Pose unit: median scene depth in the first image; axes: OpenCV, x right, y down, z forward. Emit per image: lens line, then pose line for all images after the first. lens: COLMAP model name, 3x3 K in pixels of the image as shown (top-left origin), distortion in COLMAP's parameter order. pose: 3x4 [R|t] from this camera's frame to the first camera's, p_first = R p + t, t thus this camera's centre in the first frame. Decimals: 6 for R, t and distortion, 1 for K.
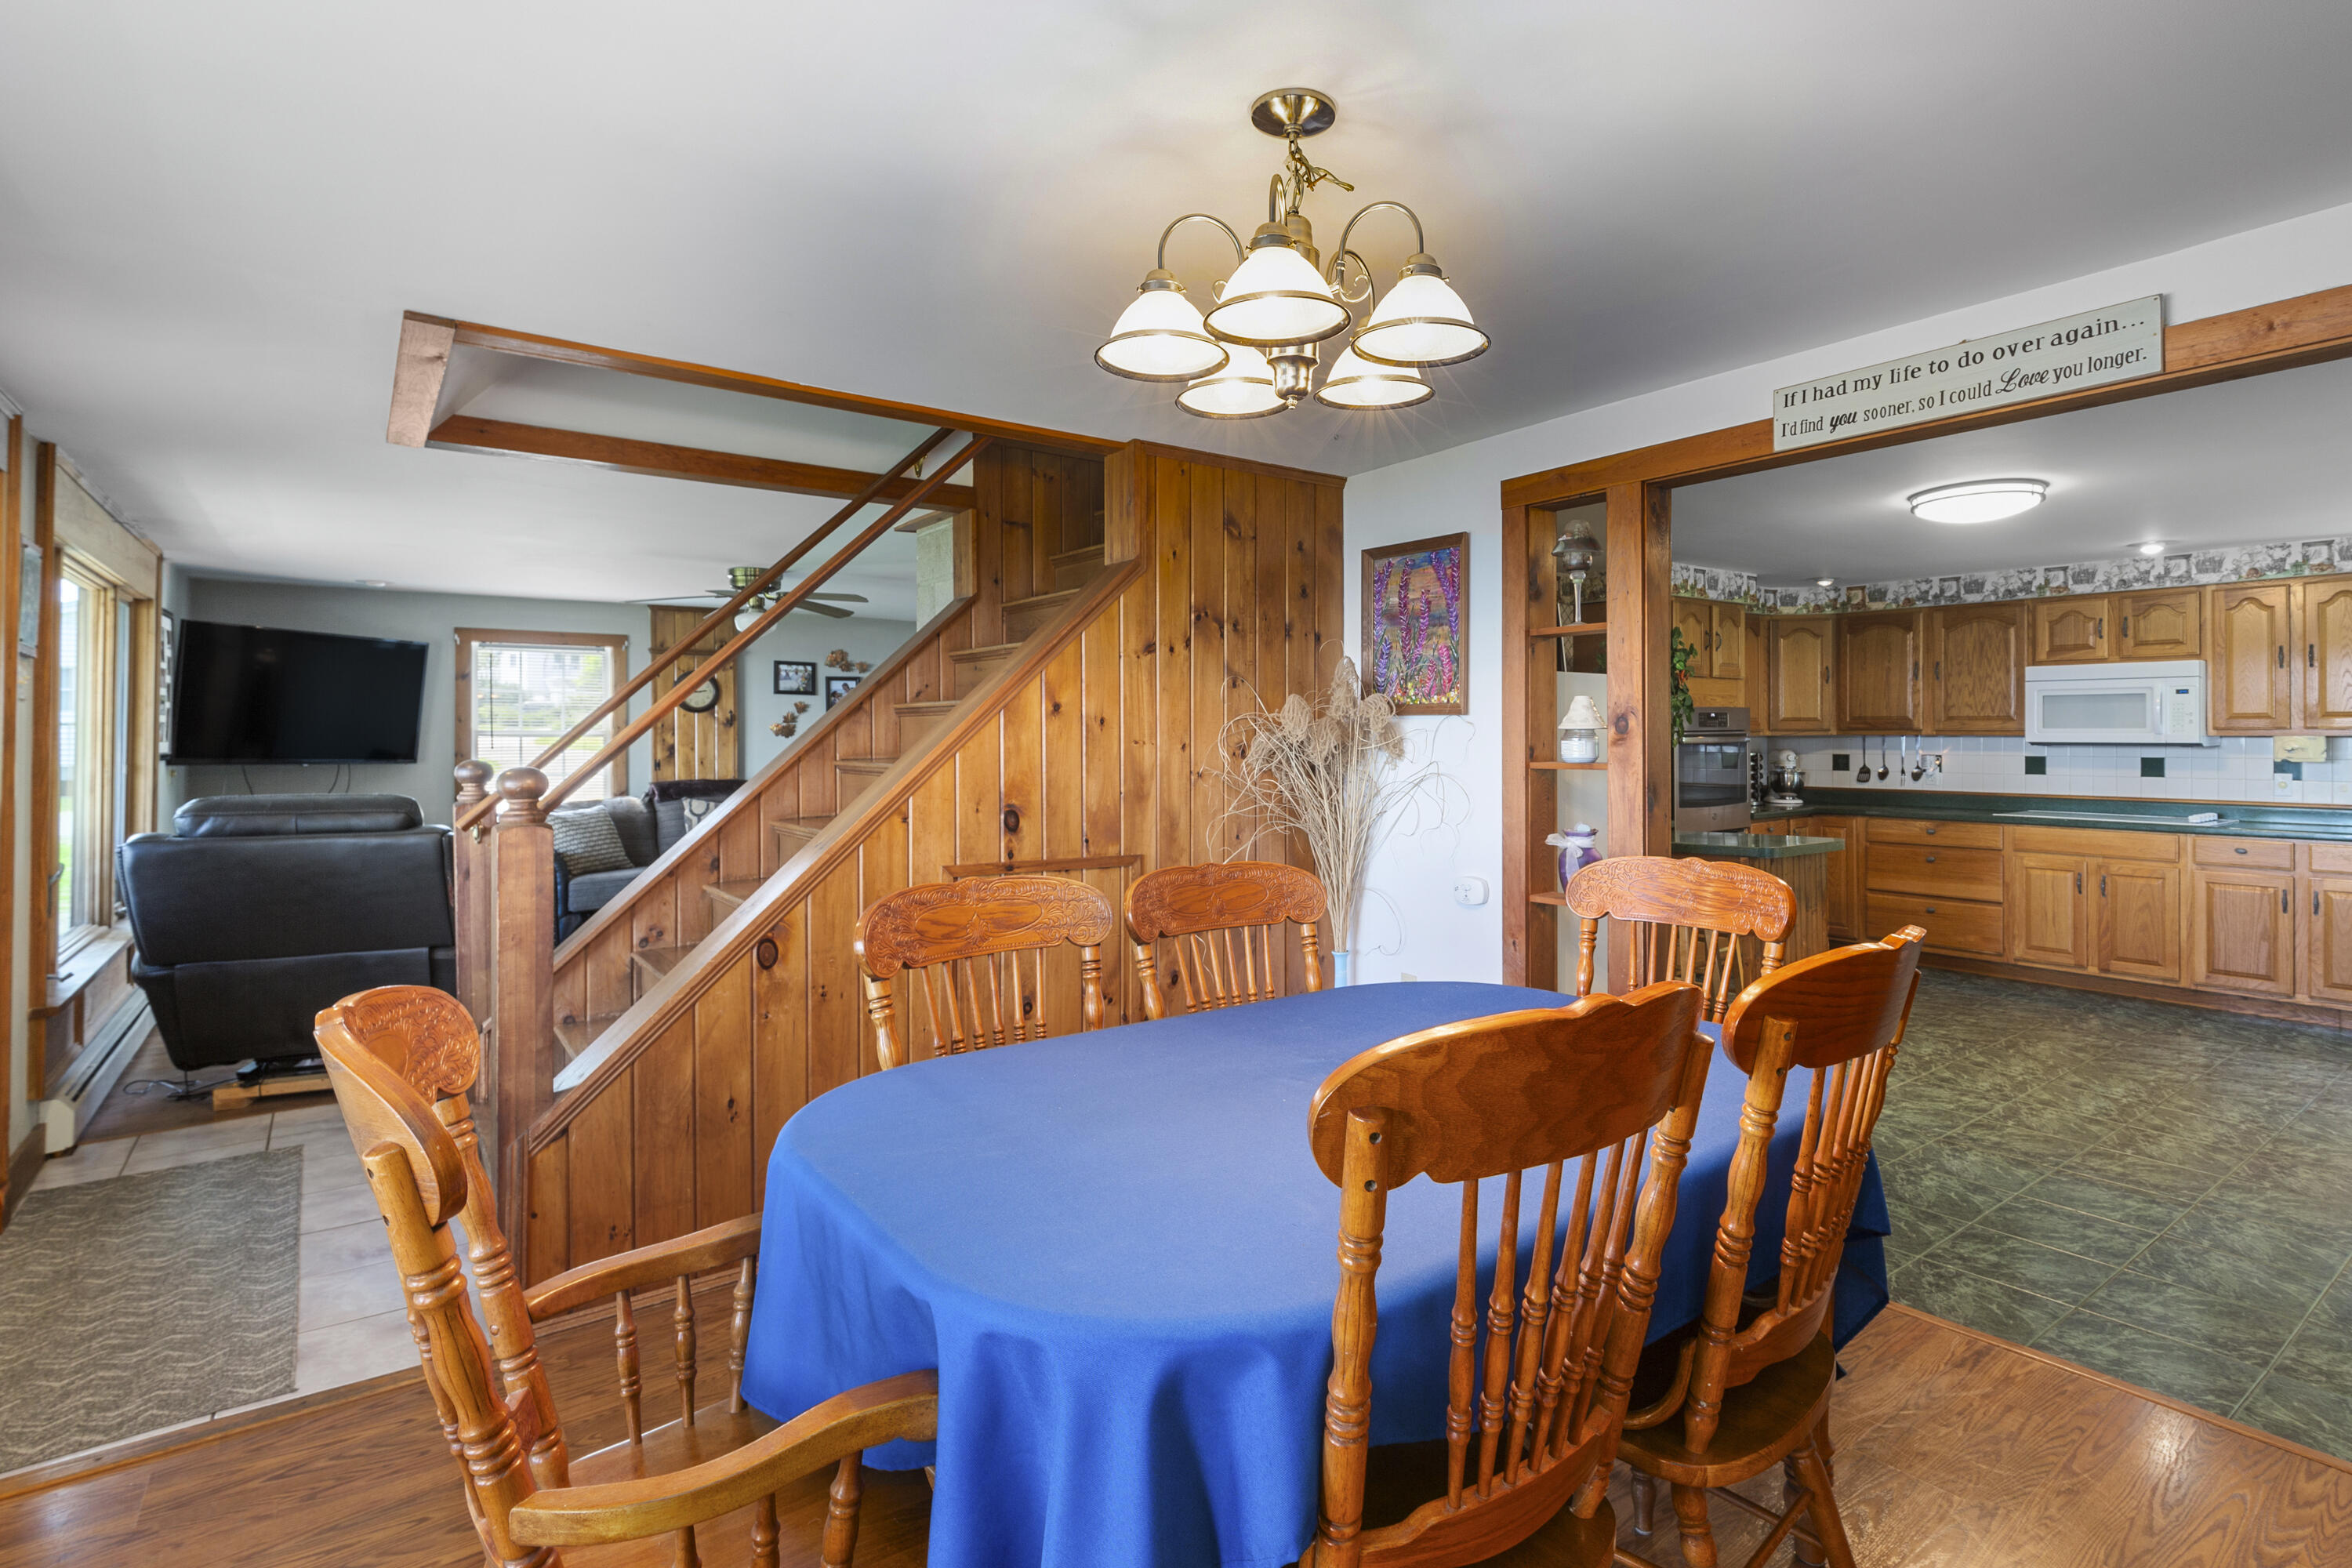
lens RADIAL K [[1157.1, 0, 1283.5], [0, 1157.1, 723.8], [0, 0, 1]] dist [0.014281, 0.000075]
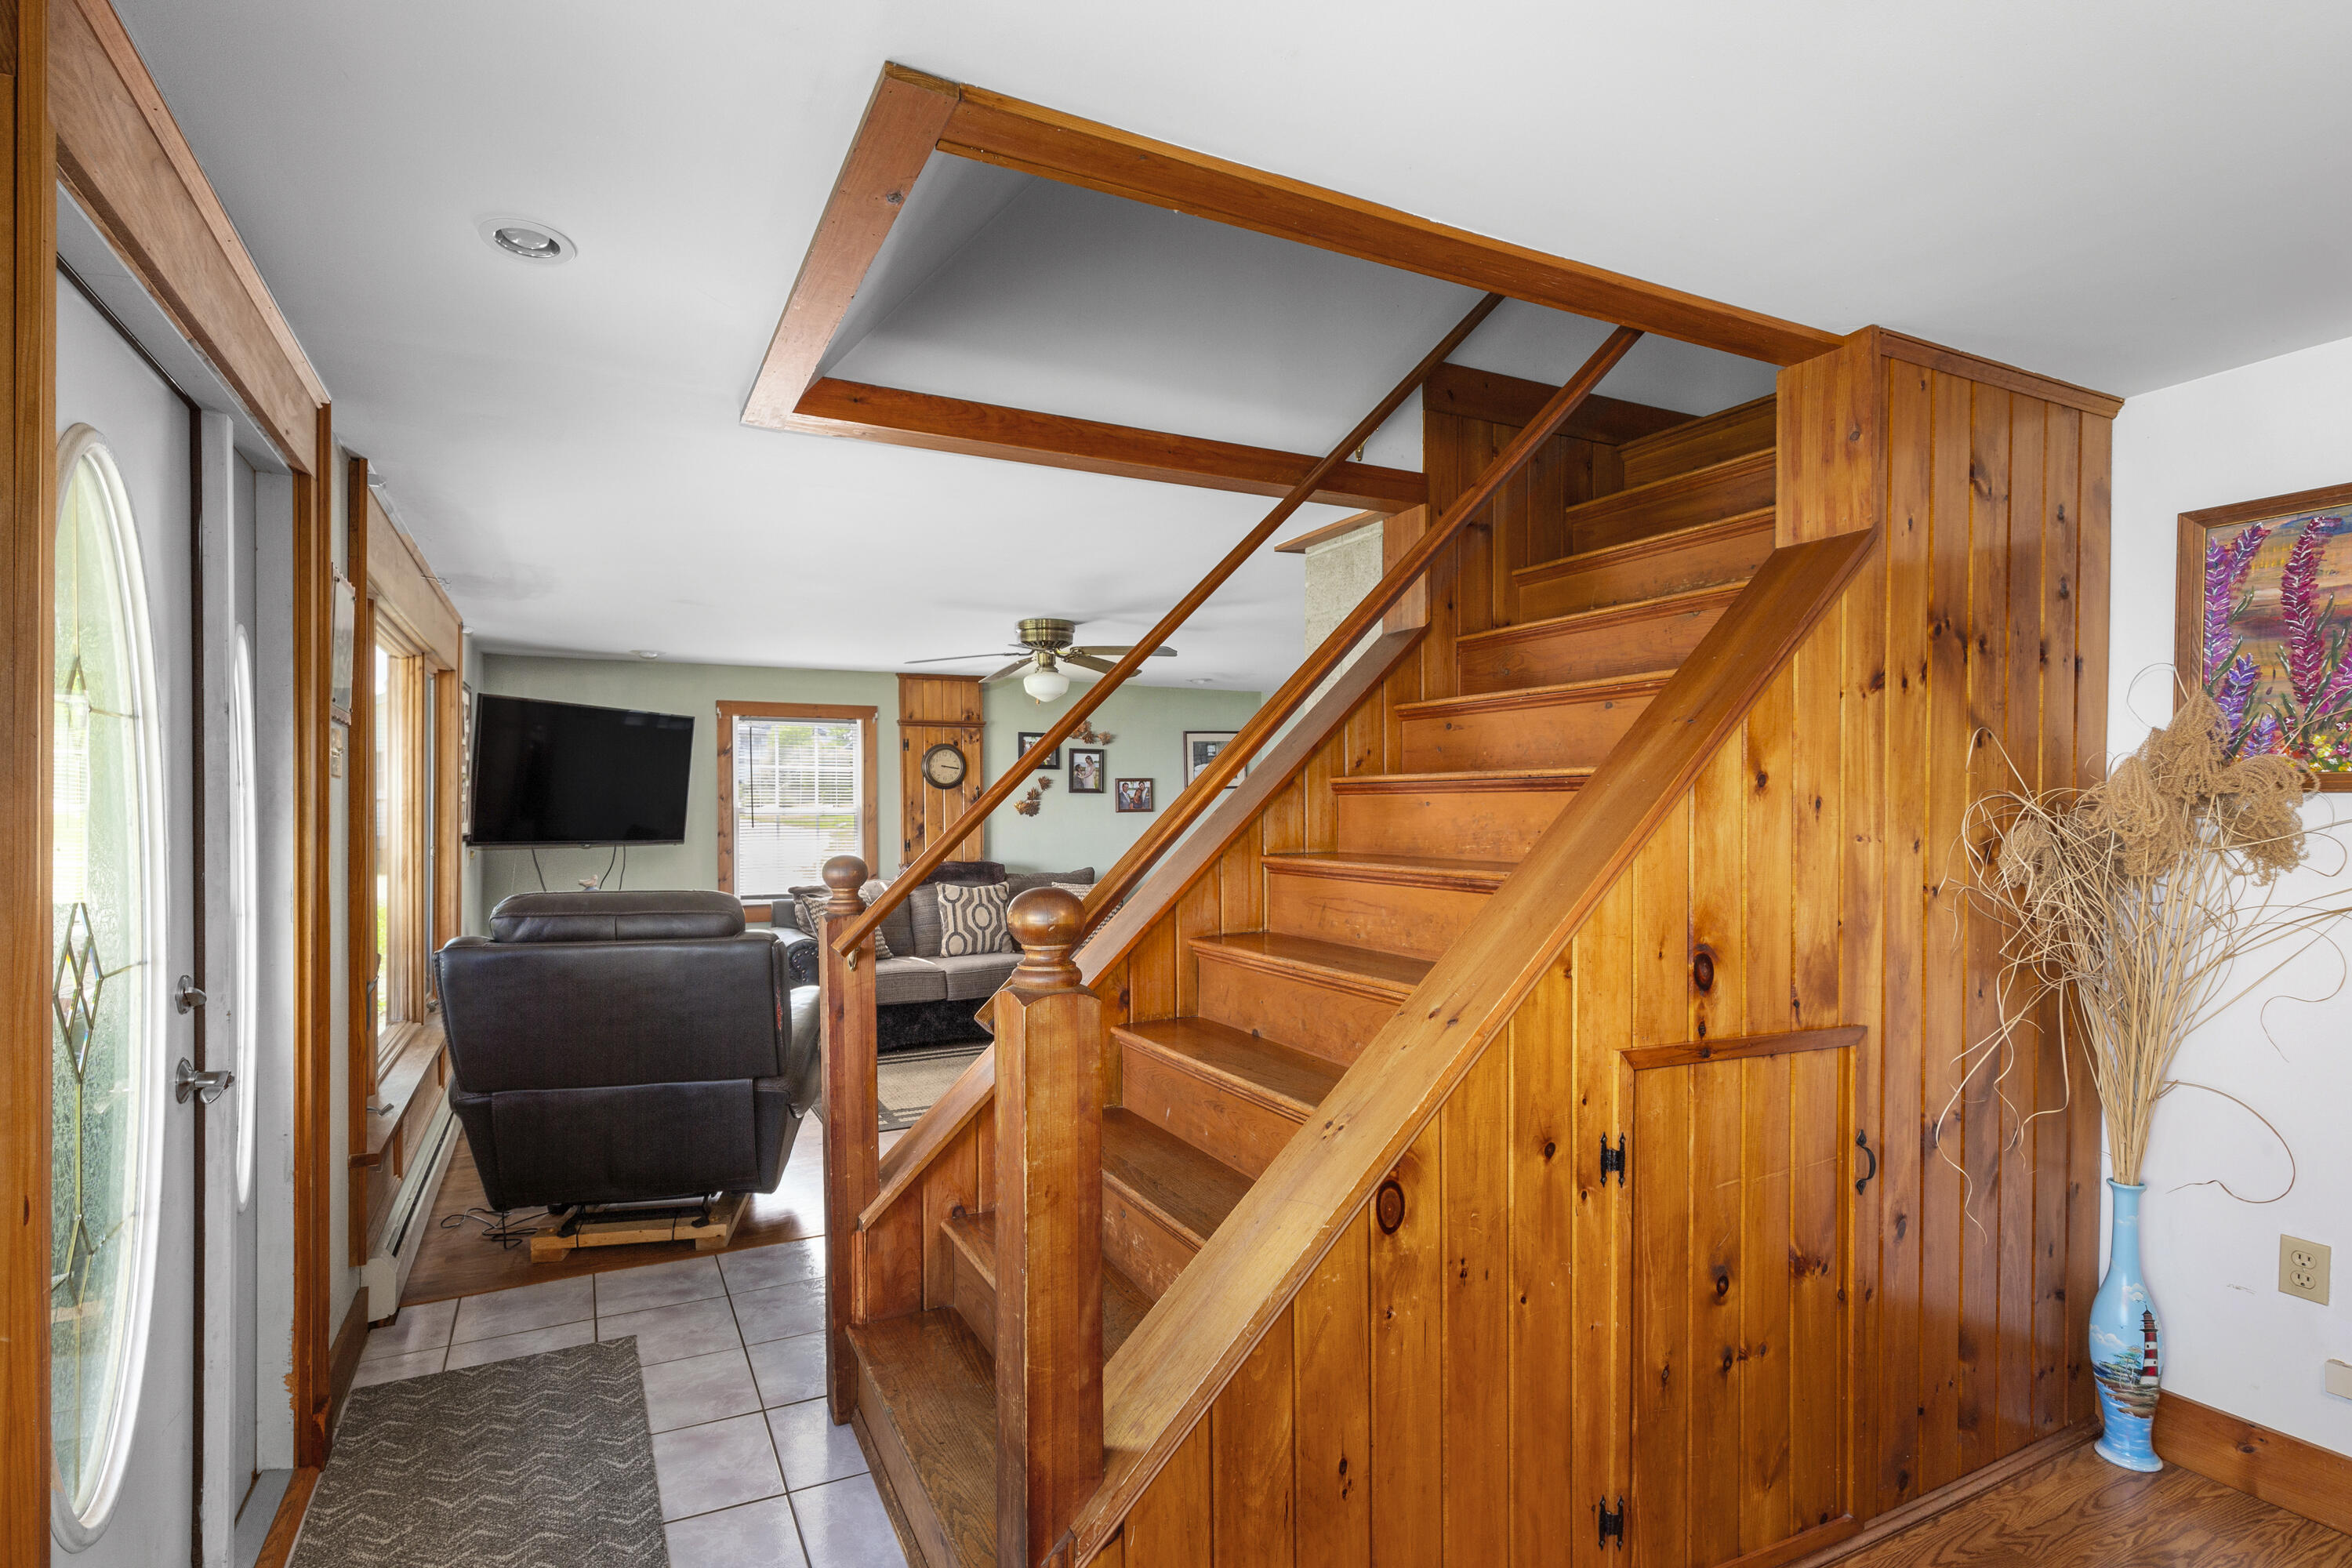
lens RADIAL K [[1156.9, 0, 1169.0], [0, 1156.9, 816.5], [0, 0, 1]] dist [0.016235, -0.000866]
pose [[0.978857, 0.001731, -0.204538, -0.433933], [0.001520, 0.999875, 0.015736, -0.006336], [0.204540, -0.015714, 0.978732, 0.412877]]
